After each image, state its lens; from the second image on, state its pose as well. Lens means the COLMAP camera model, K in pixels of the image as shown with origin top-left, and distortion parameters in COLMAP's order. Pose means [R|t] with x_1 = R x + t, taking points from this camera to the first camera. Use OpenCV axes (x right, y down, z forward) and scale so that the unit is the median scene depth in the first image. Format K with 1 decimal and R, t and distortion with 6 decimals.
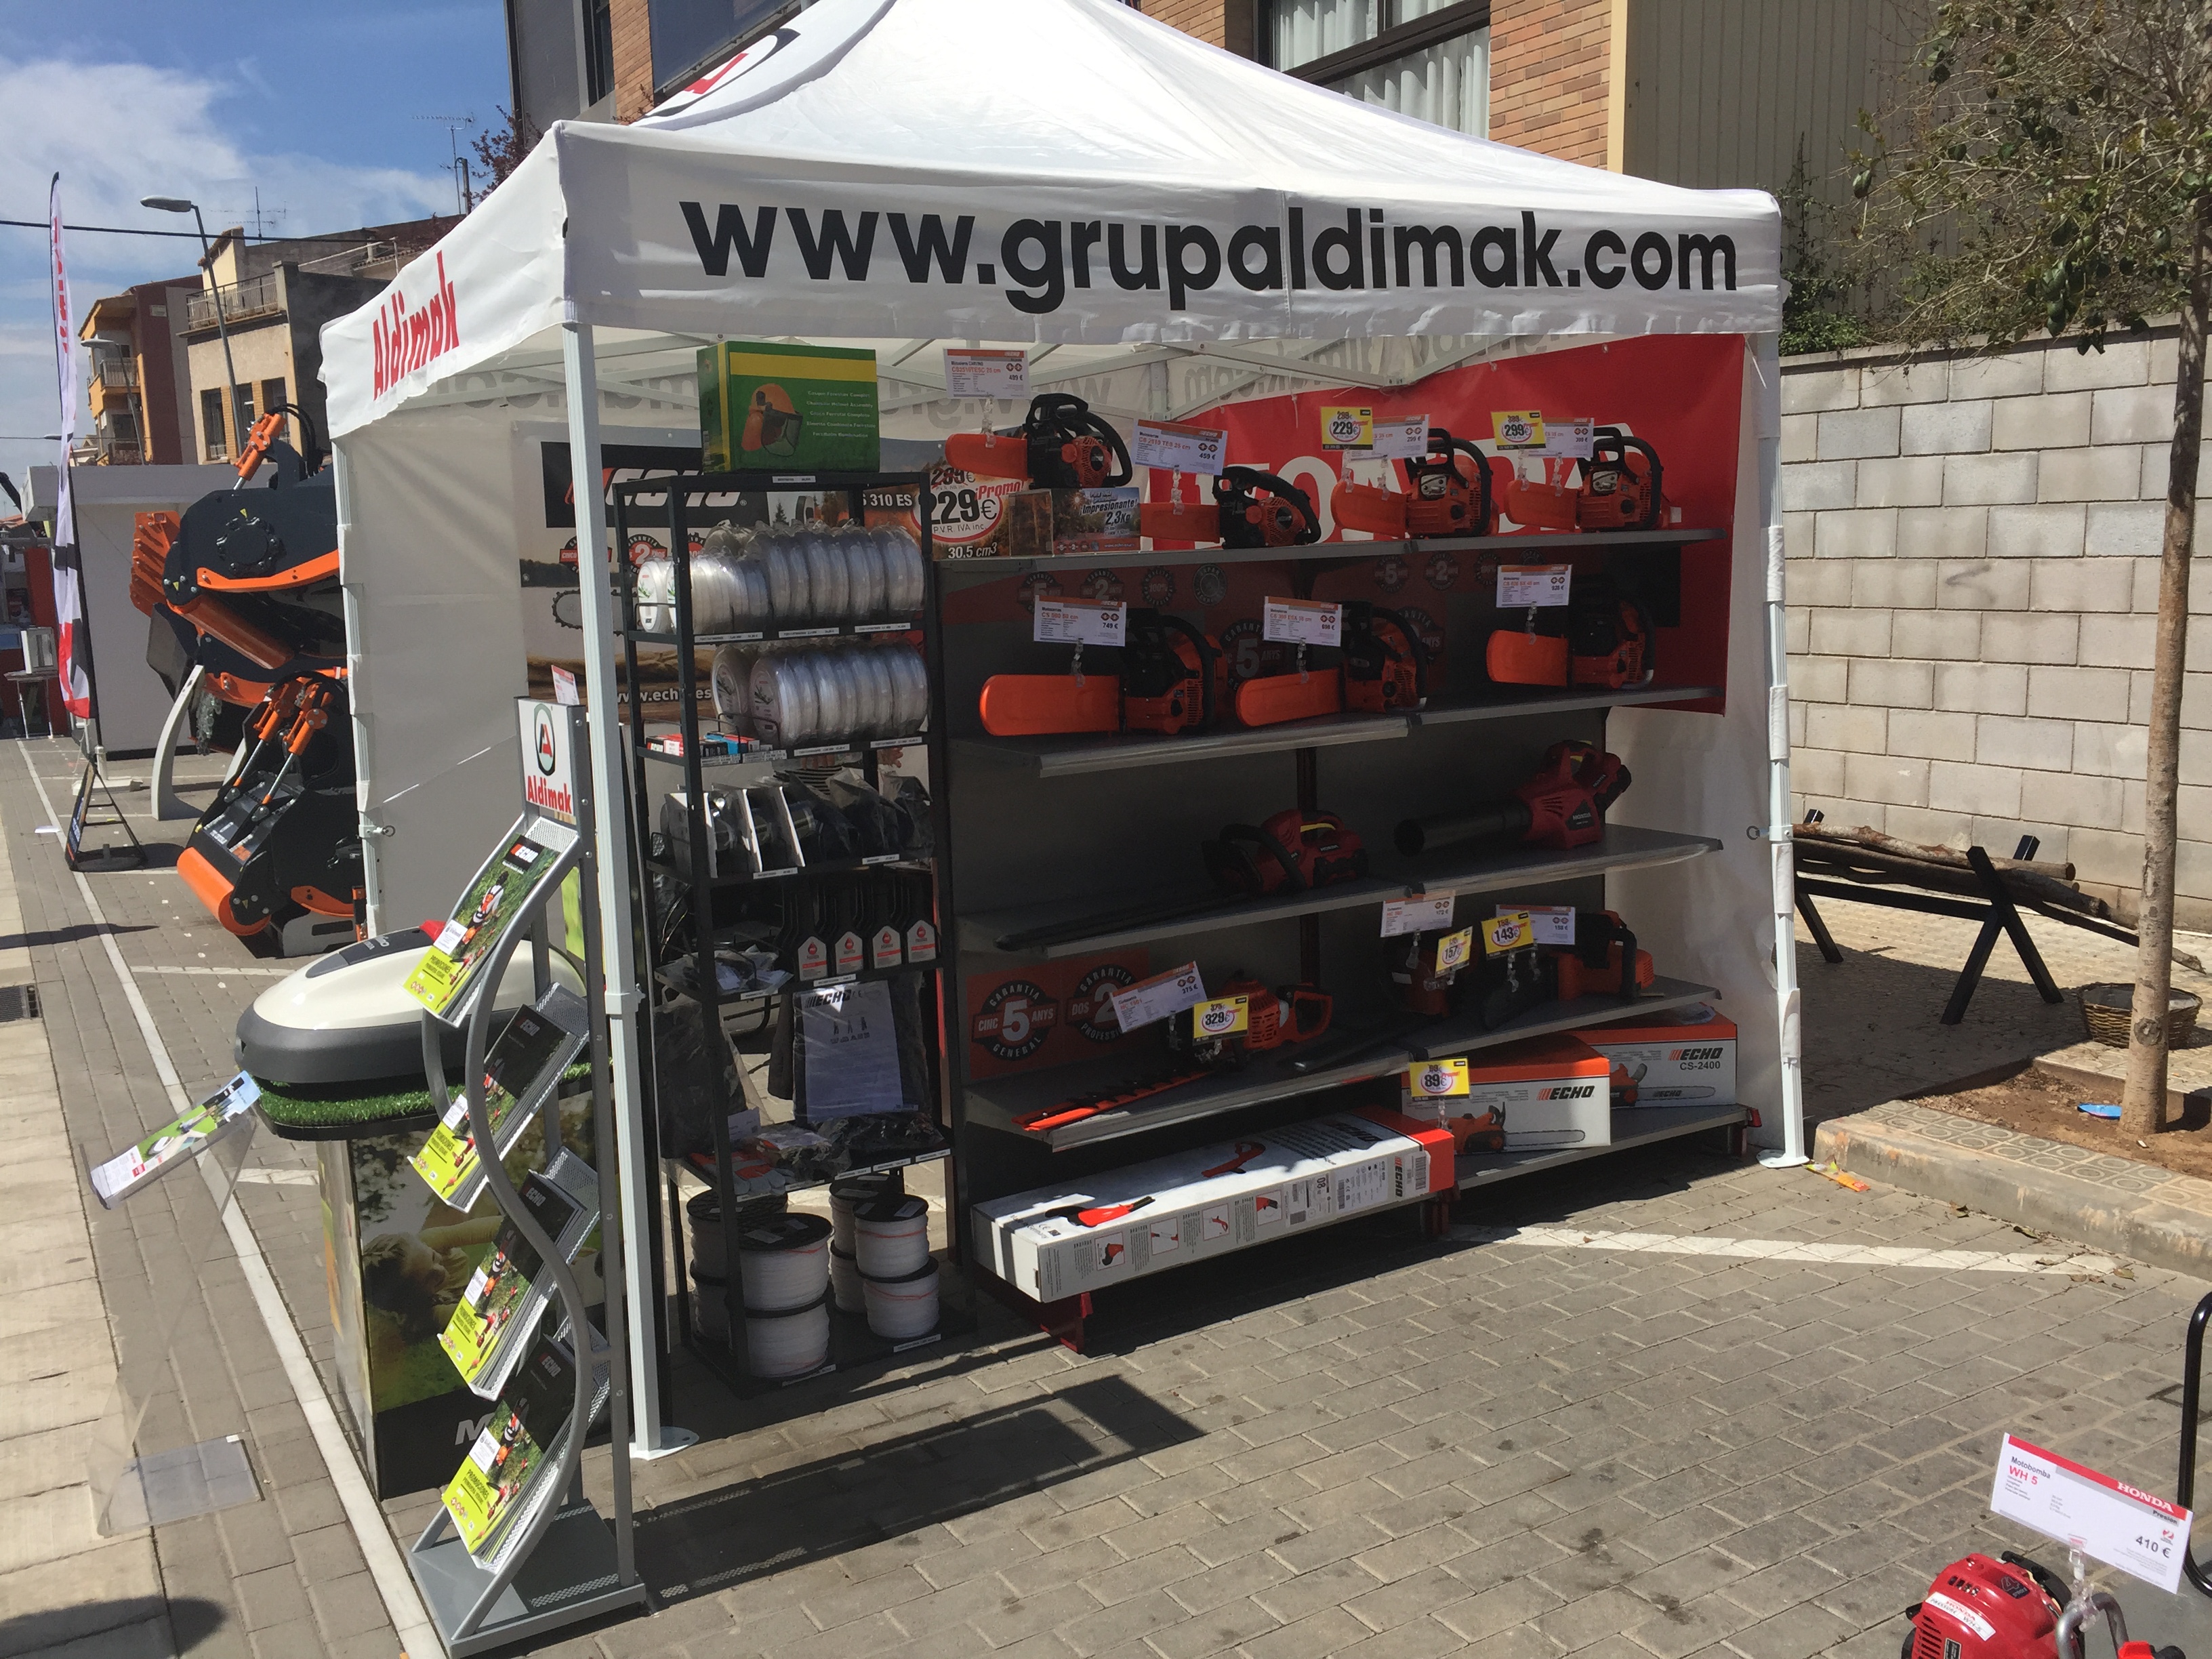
lens RADIAL K [[1881.6, 0, 1115.7], [0, 1881.6, 823.4], [0, 0, 1]] dist [0.075065, -0.100332]
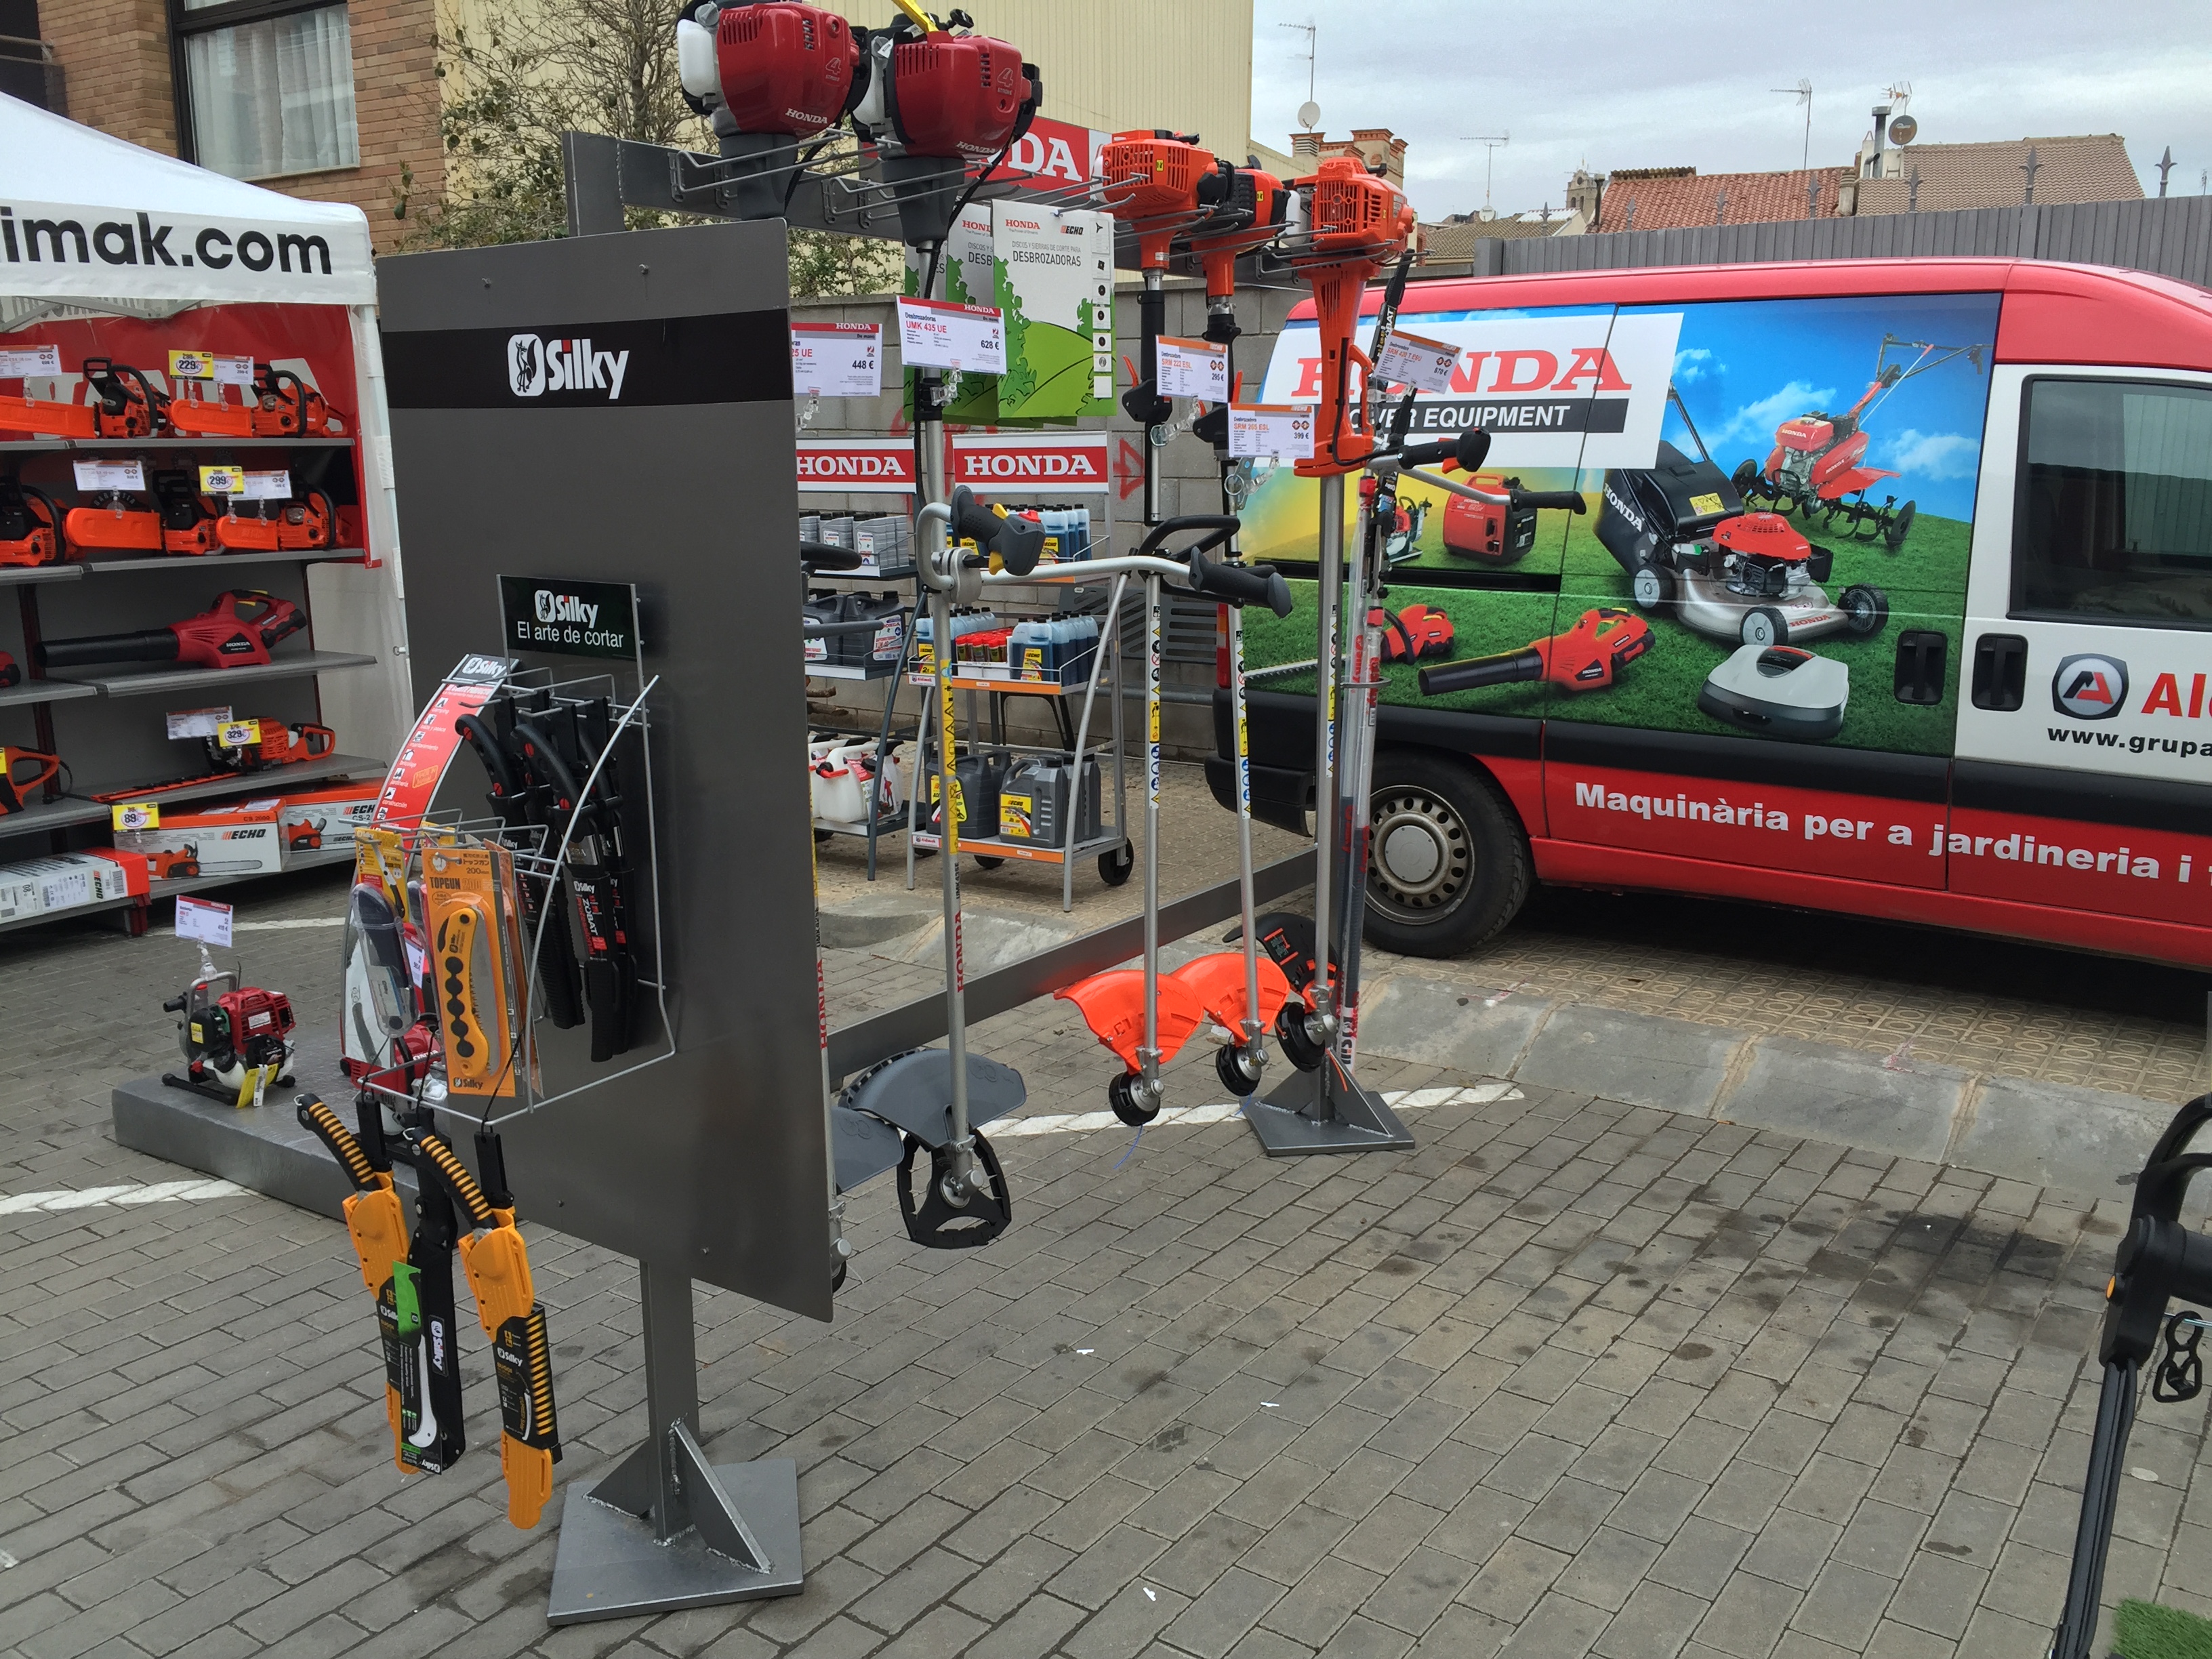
lens RADIAL K [[1881.6, 0, 1100.9], [0, 1881.6, 822.2], [0, 0, 1]] dist [0.075065, -0.100332]
pose [[0.918574, -0.053637, 0.391592, 0.292529], [0.034726, 0.997870, 0.055221, 0.083693], [-0.393720, -0.037126, 0.918481, -0.628385]]
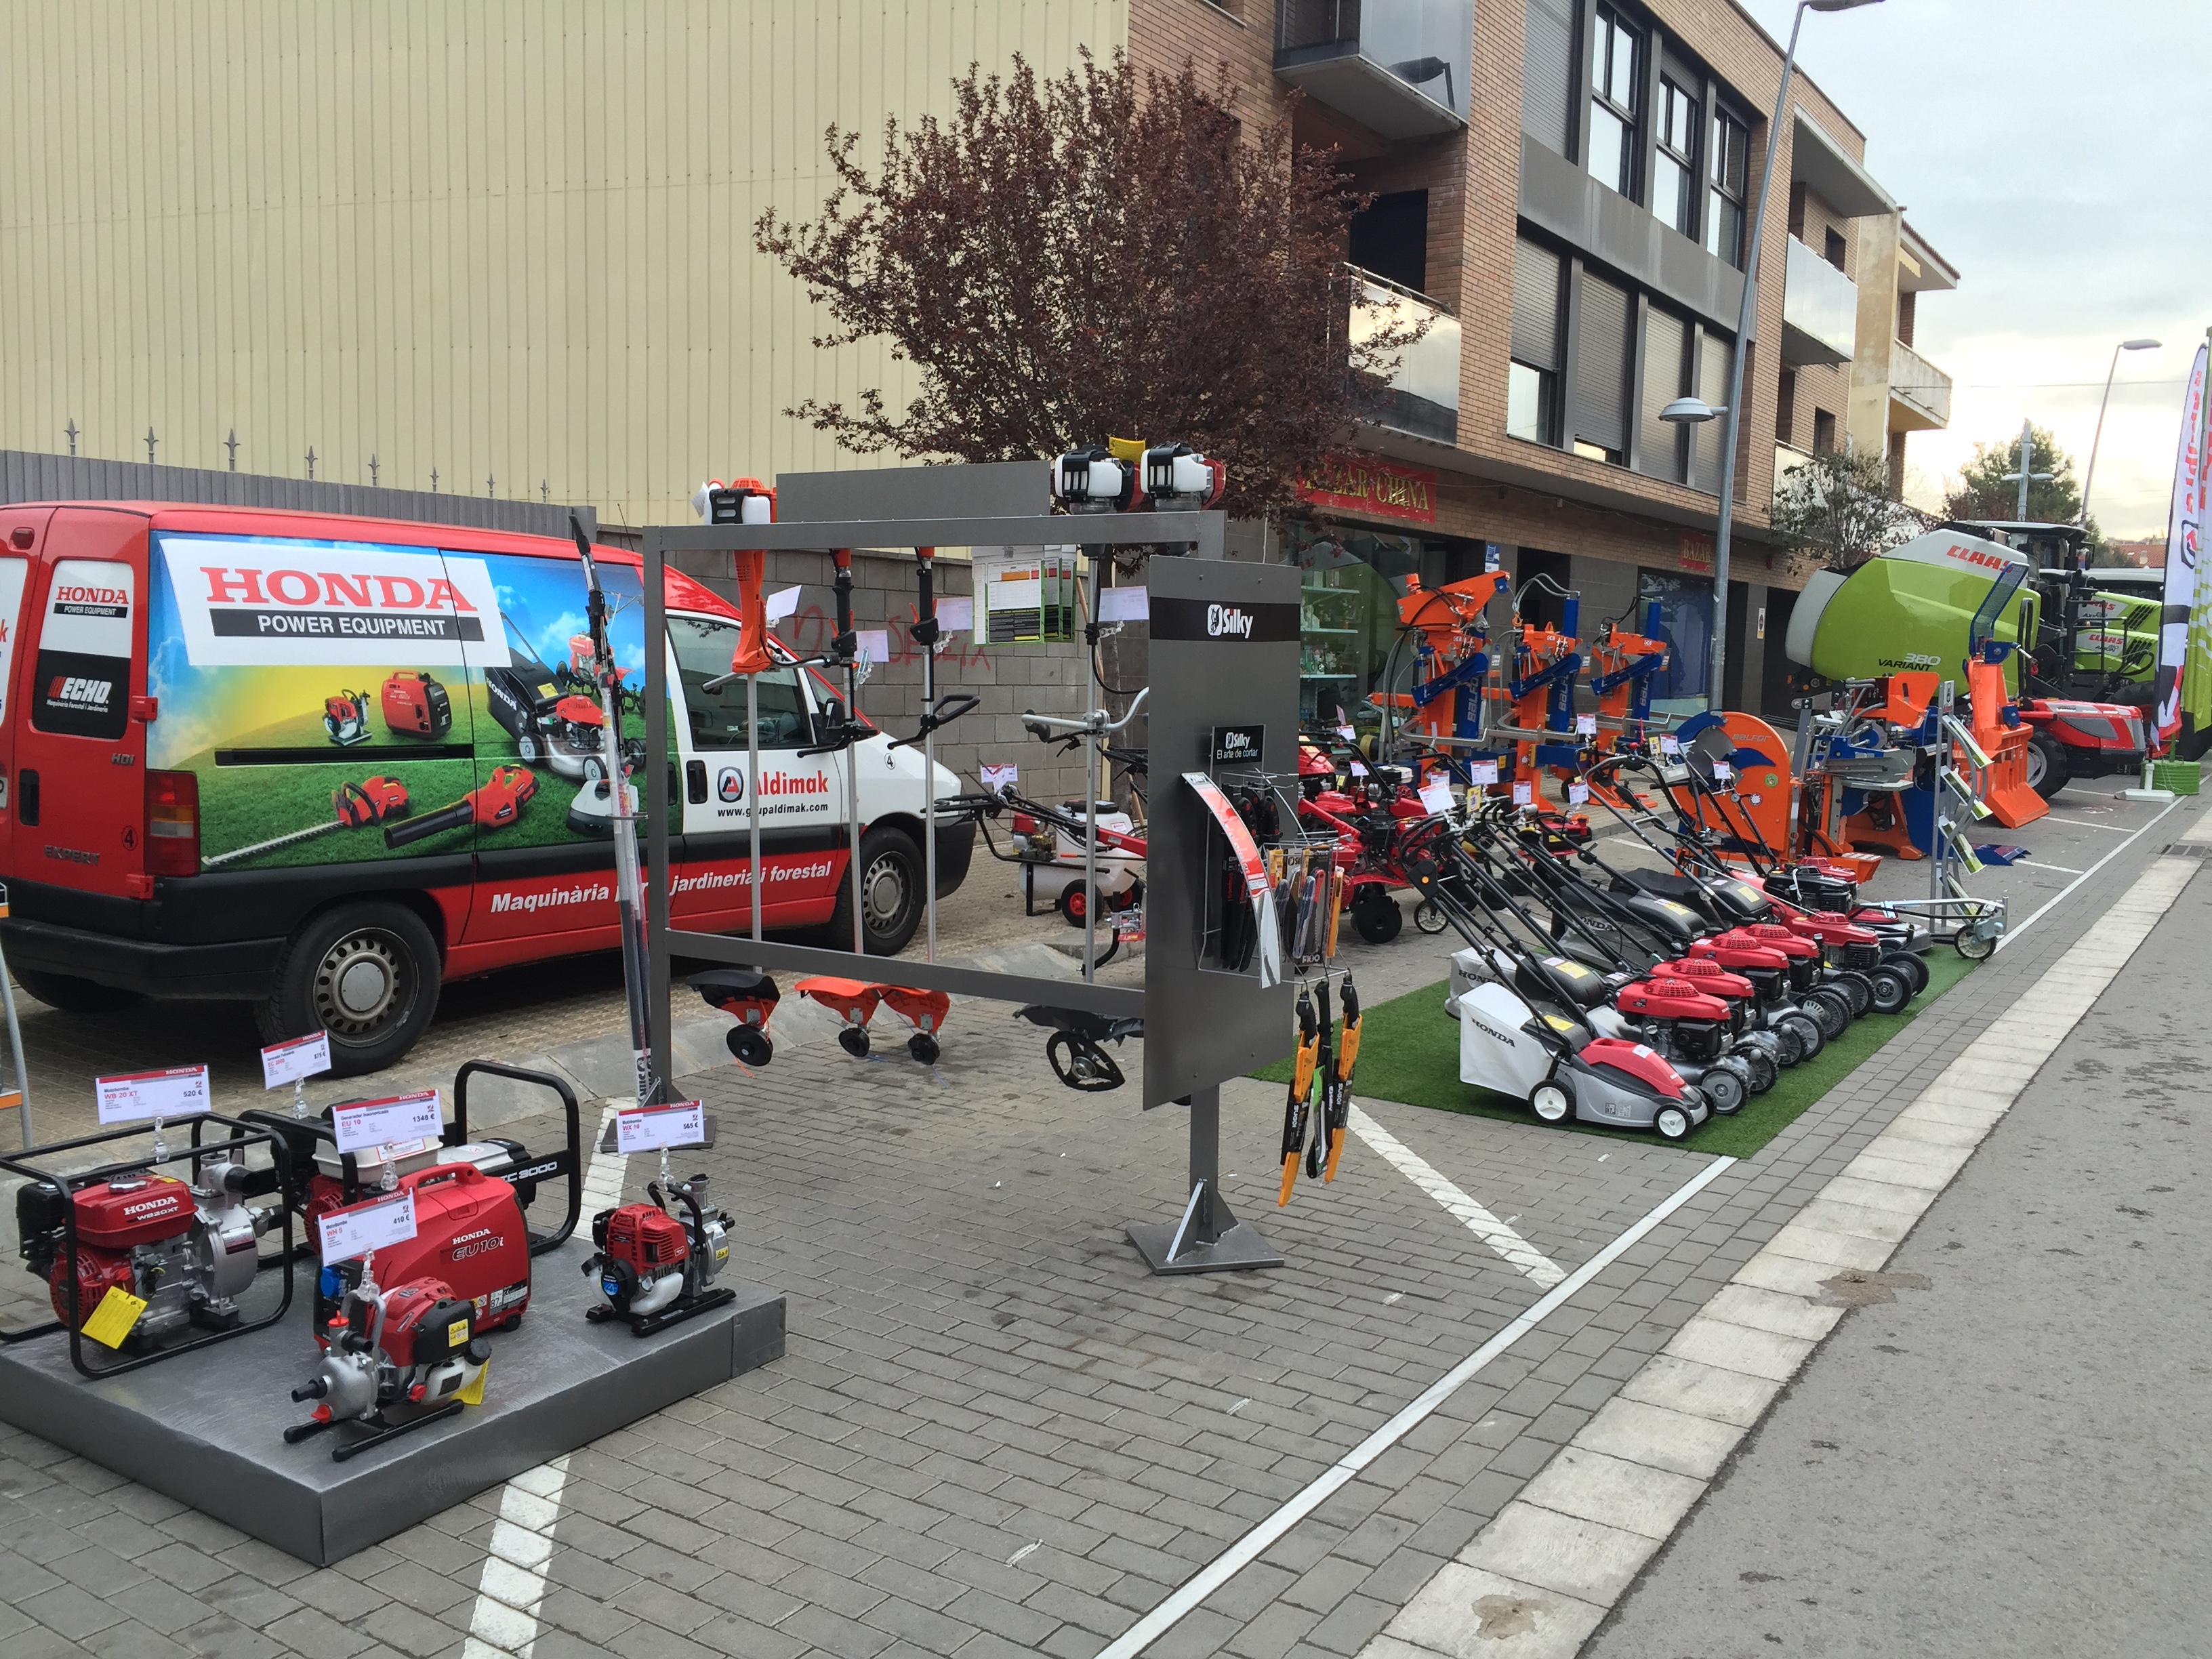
lens RADIAL K [[1881.6, 0, 1119.0], [0, 1881.6, 813.2], [0, 0, 1]] dist [0.075065, -0.100332]
pose [[-0.430390, -0.056061, 0.900900, -0.637908], [0.128777, 0.984047, 0.122755, -0.062393], [-0.893410, 0.168848, -0.416305, 0.525268]]
